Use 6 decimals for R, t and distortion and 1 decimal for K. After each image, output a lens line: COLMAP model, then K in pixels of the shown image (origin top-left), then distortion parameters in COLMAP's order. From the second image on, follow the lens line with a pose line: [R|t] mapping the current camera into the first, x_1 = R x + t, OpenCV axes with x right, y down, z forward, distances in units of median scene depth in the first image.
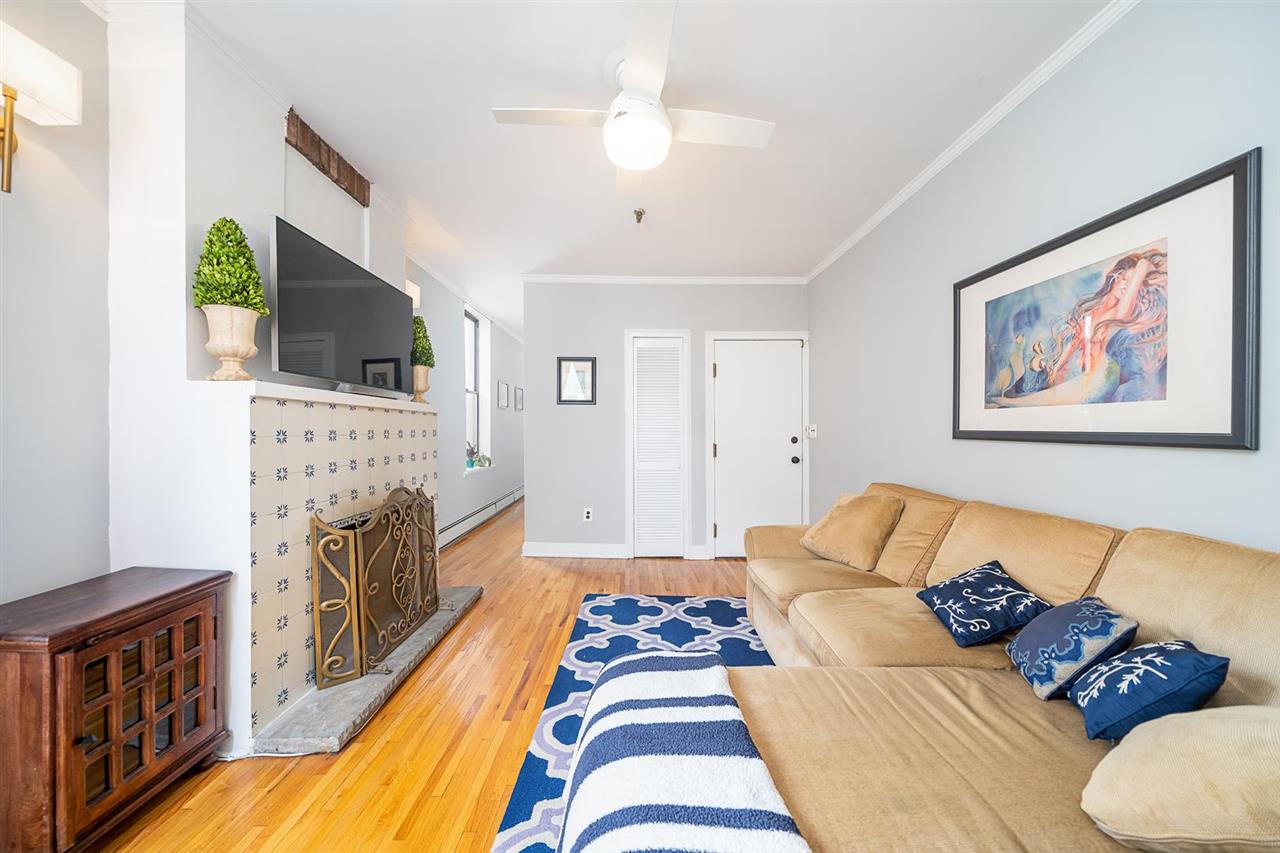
lens RADIAL K [[437.6, 0, 642.0], [0, 437.6, 431.5], [0, 0, 1]] dist [-0.005585, -0.000025]
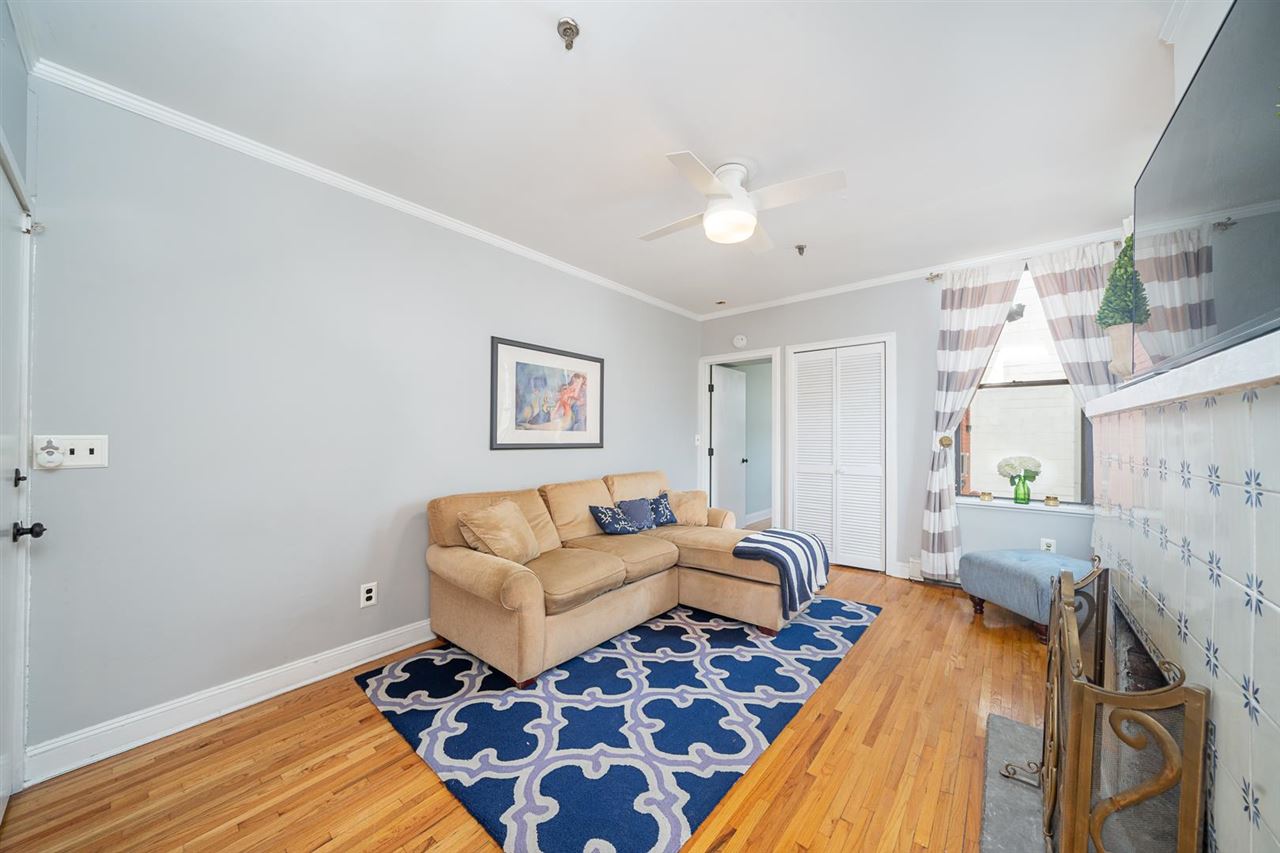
lens RADIAL K [[437.6, 0, 642.0], [0, 437.6, 431.5], [0, 0, 1]] dist [-0.005585, -0.000025]
pose [[-0.757305, 0.009216, 0.652997, -0.575962], [0.003891, 0.999946, -0.009600, -0.028886], [-0.653050, -0.004729, -0.757300, 1.887356]]
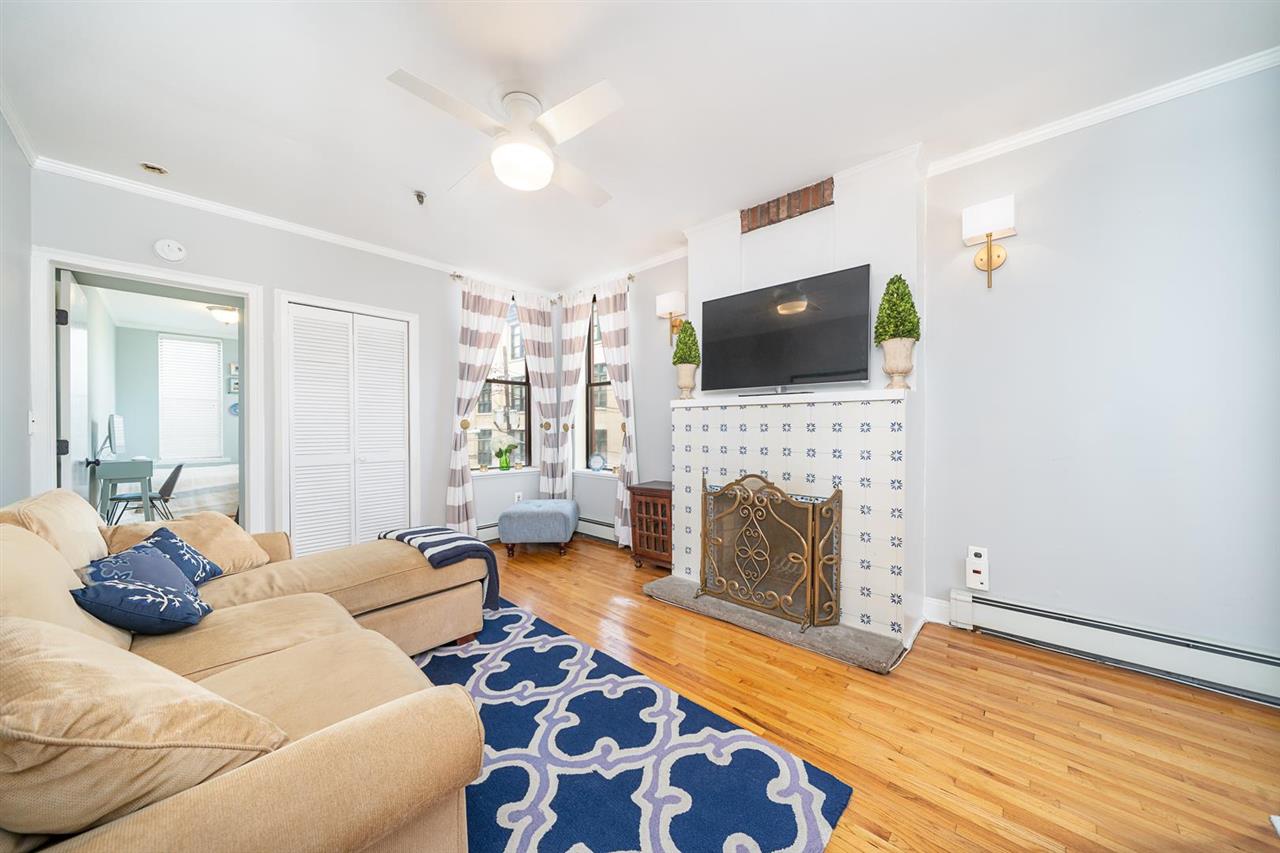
lens RADIAL K [[437.6, 0, 642.0], [0, 437.6, 431.5], [0, 0, 1]] dist [-0.005585, -0.000025]
pose [[-0.689927, 0.009211, -0.723820, 0.521274], [-0.001930, 0.999892, 0.014564, 0.001016], [0.723876, 0.011445, -0.689835, 1.756429]]
